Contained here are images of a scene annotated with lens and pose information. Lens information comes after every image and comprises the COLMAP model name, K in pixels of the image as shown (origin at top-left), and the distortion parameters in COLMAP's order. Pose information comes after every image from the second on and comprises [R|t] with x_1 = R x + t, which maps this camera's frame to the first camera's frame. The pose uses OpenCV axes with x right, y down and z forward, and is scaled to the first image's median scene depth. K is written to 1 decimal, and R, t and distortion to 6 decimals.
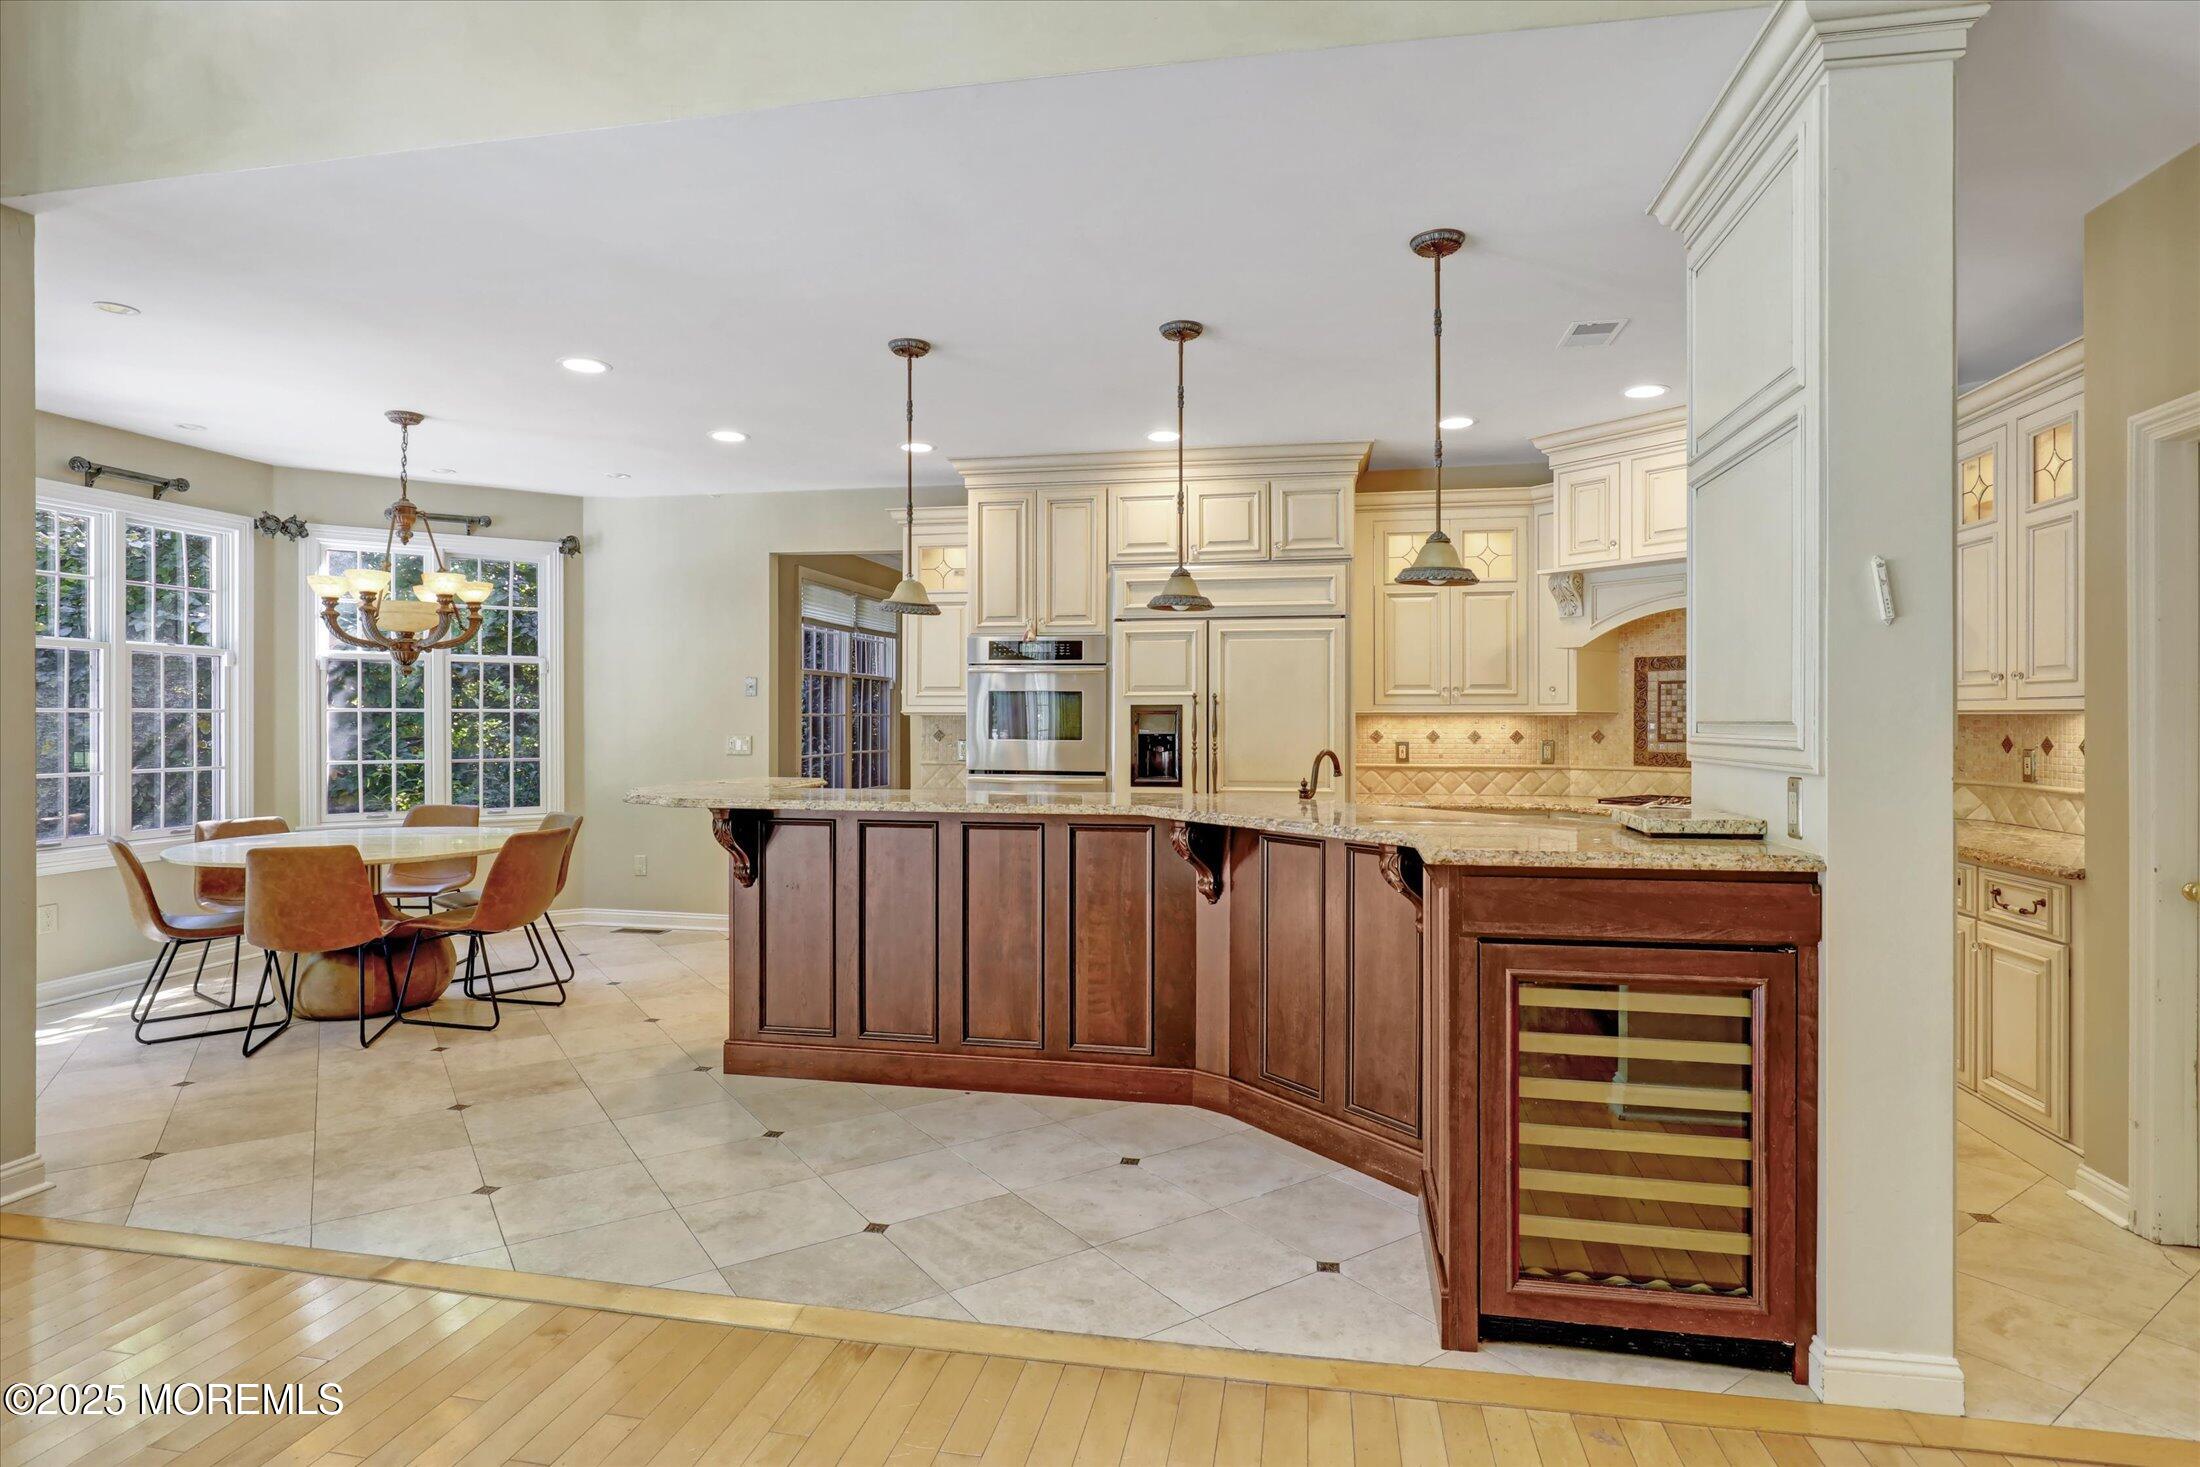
lens RADIAL K [[1146.1, 0, 1093.9], [0, 1146.1, 722.9], [0, 0, 1]] dist [-0.014126, 0.000173]
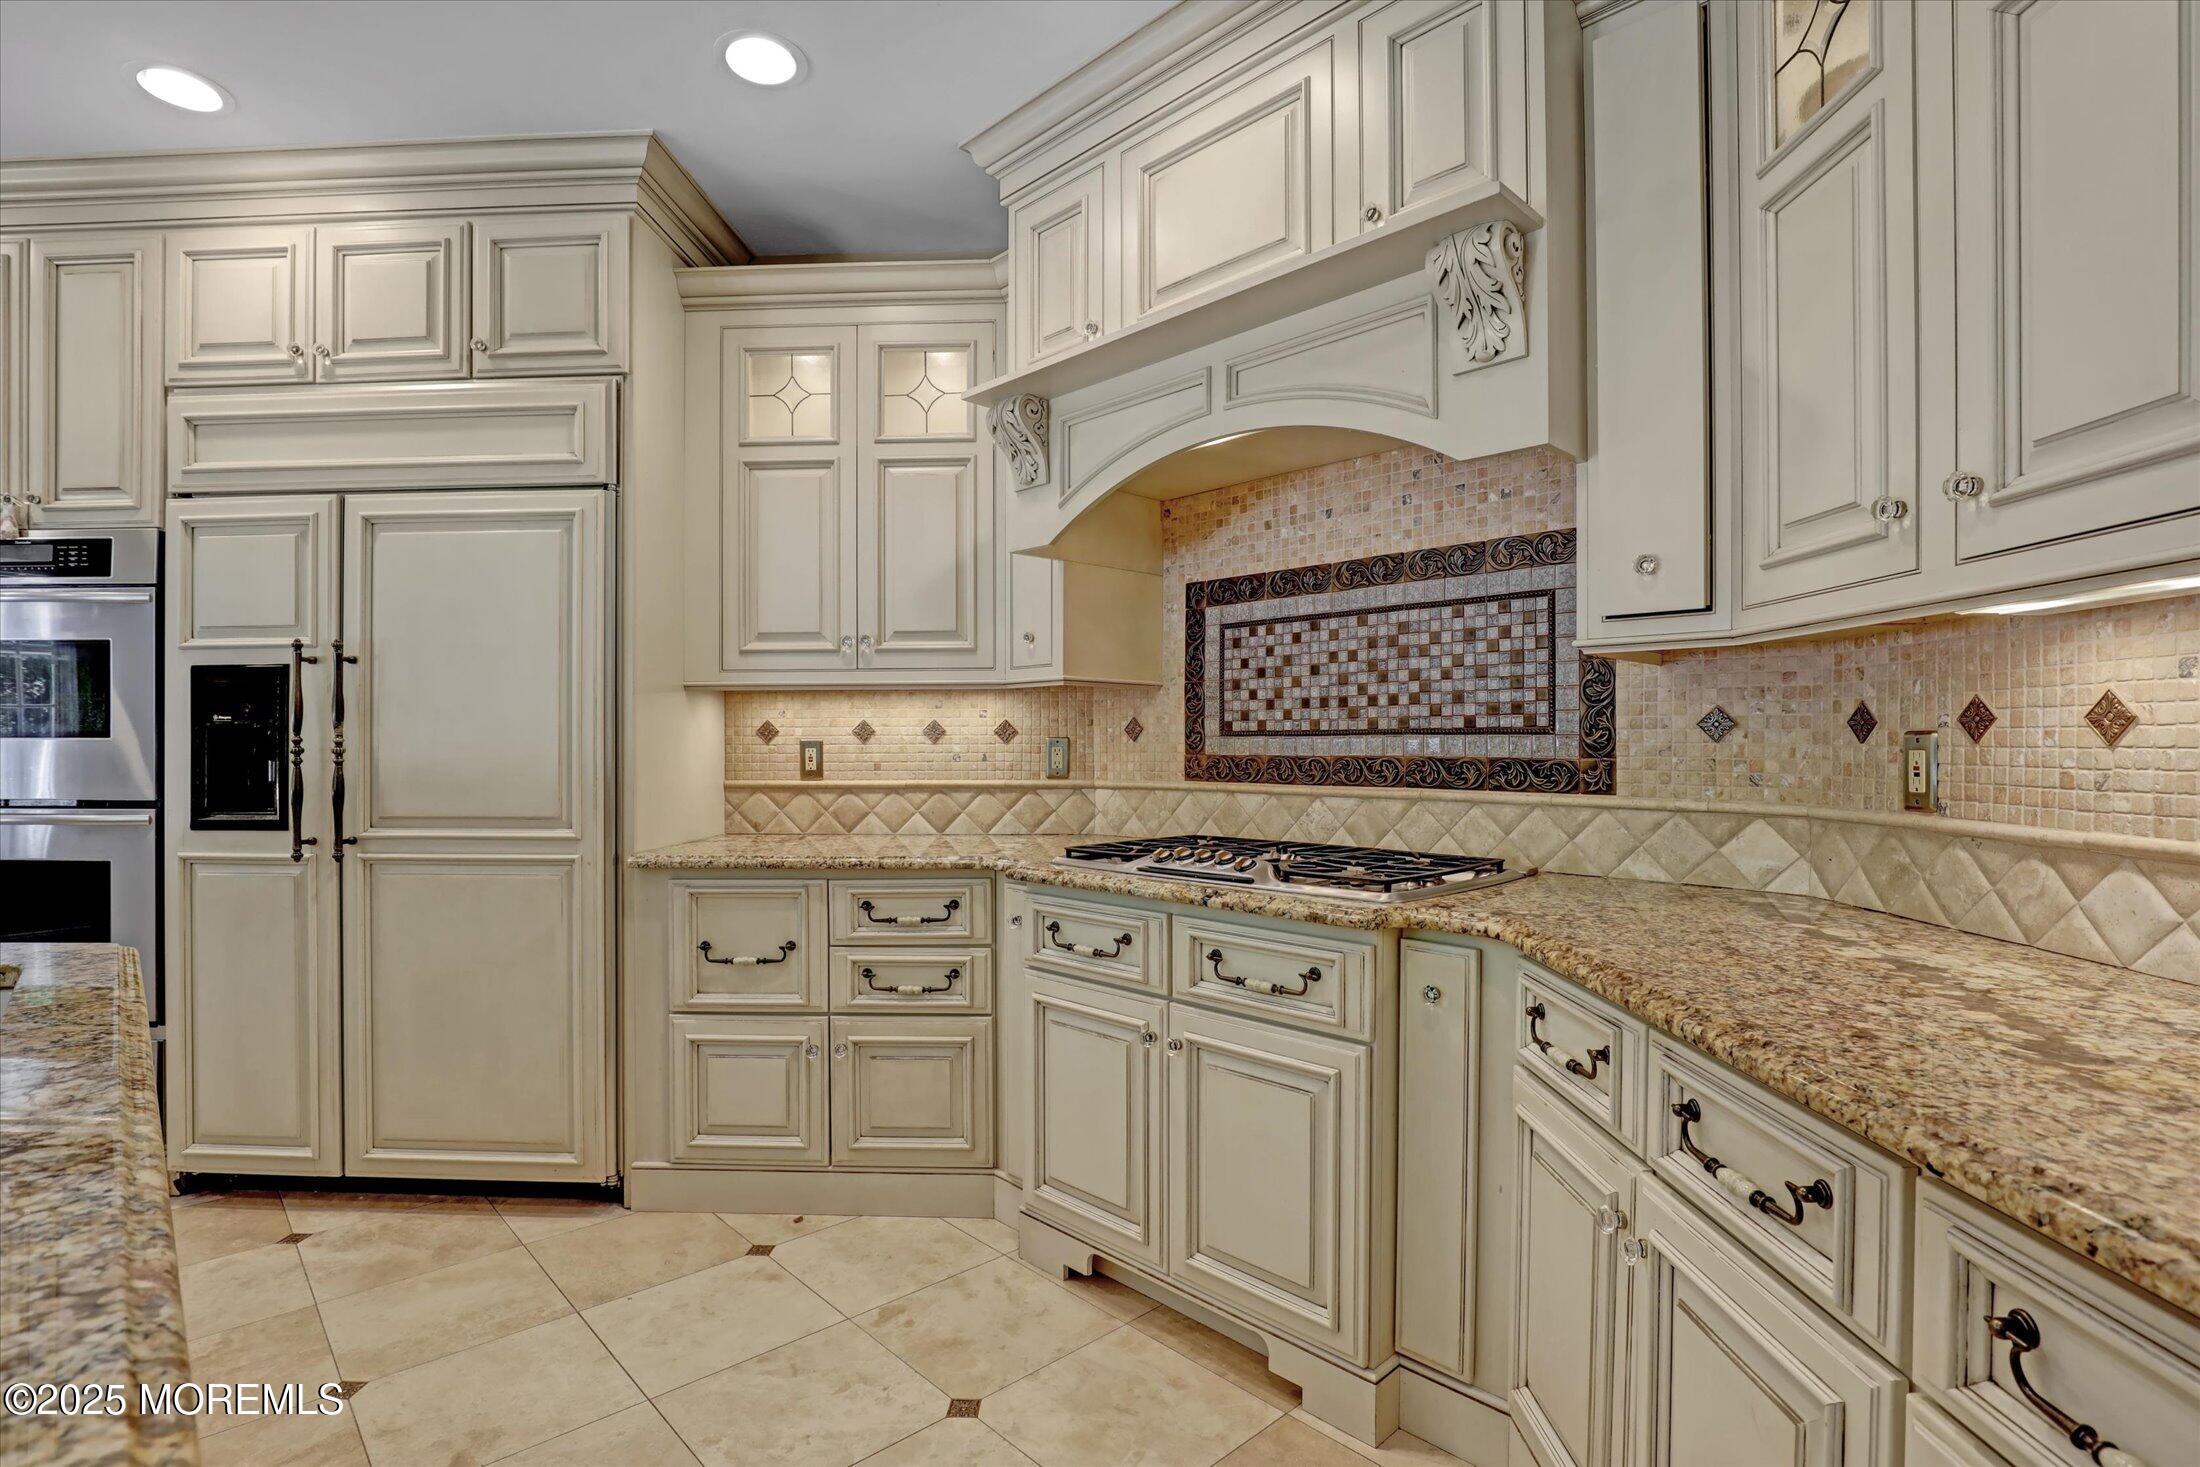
lens RADIAL K [[1067.7, 0, 1094.1], [0, 1067.7, 749.3], [0, 0, 1]] dist [-0.023947, -0.000266]
pose [[0.989189, -0.003758, 0.146595, 0.348163], [0.003265, 0.999988, 0.003604, 0.020124], [-0.146607, -0.003086, 0.989190, 0.490861]]
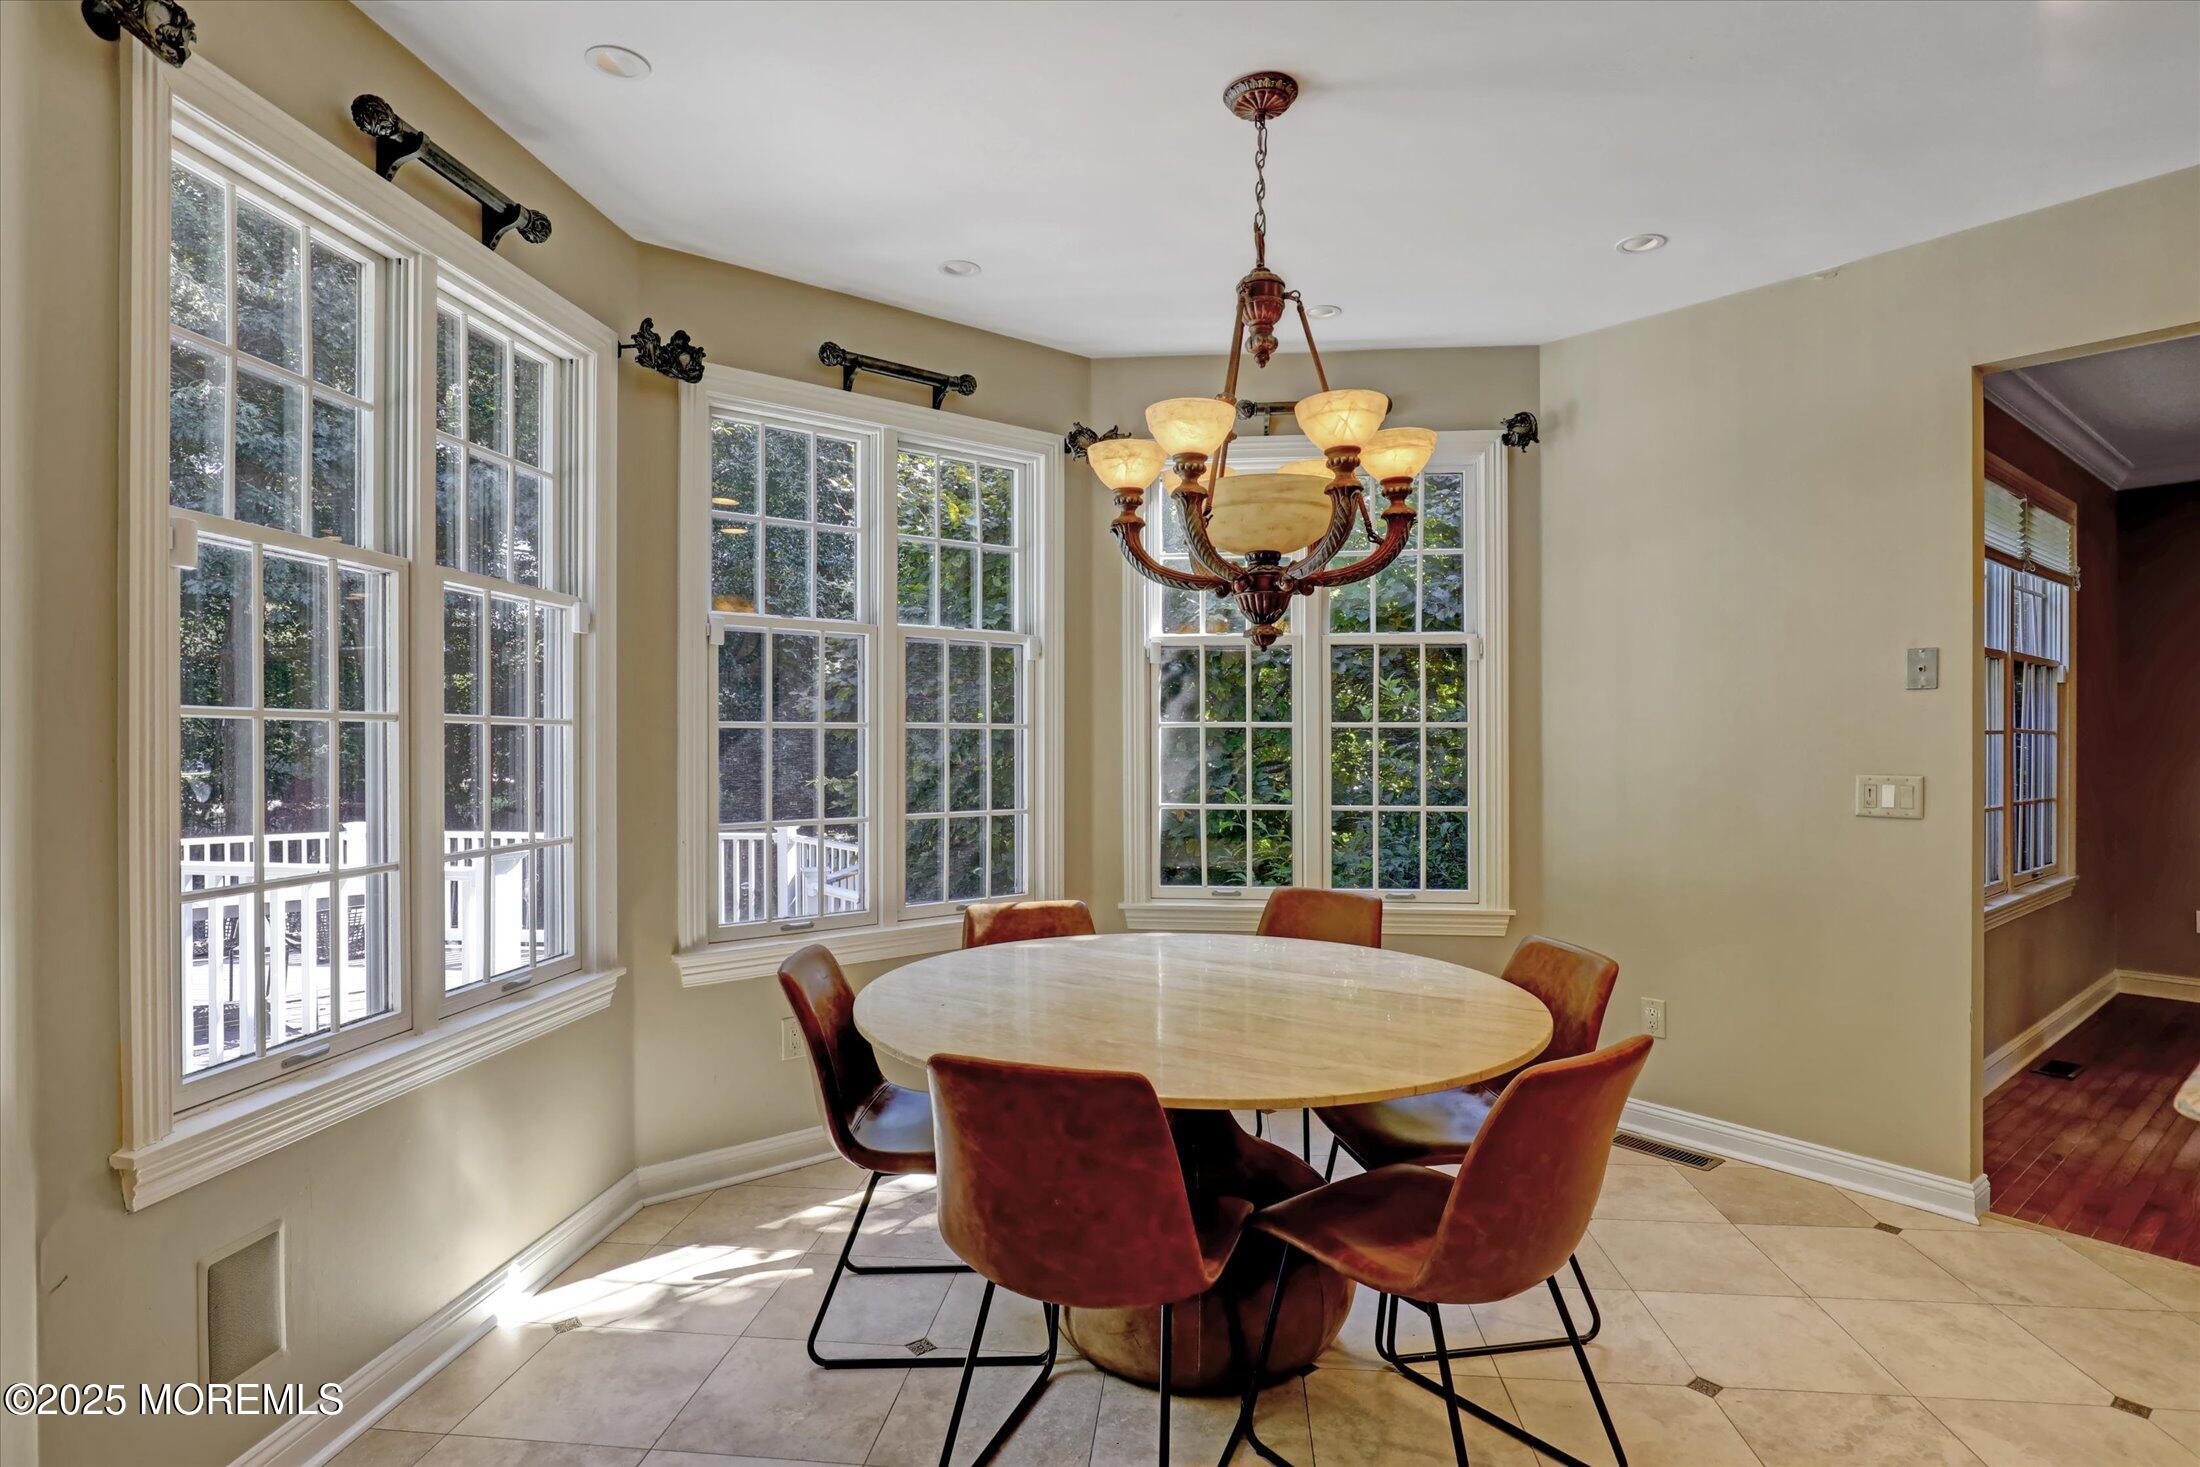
lens RADIAL K [[1146.1, 0, 1093.9], [0, 1146.1, 722.9], [0, 0, 1]] dist [-0.014126, 0.000173]
pose [[0.769729, -0.007906, -0.638322, -0.309463], [-0.002683, 0.999874, -0.015620, -0.002346], [0.638365, 0.013736, 0.769611, 0.513940]]
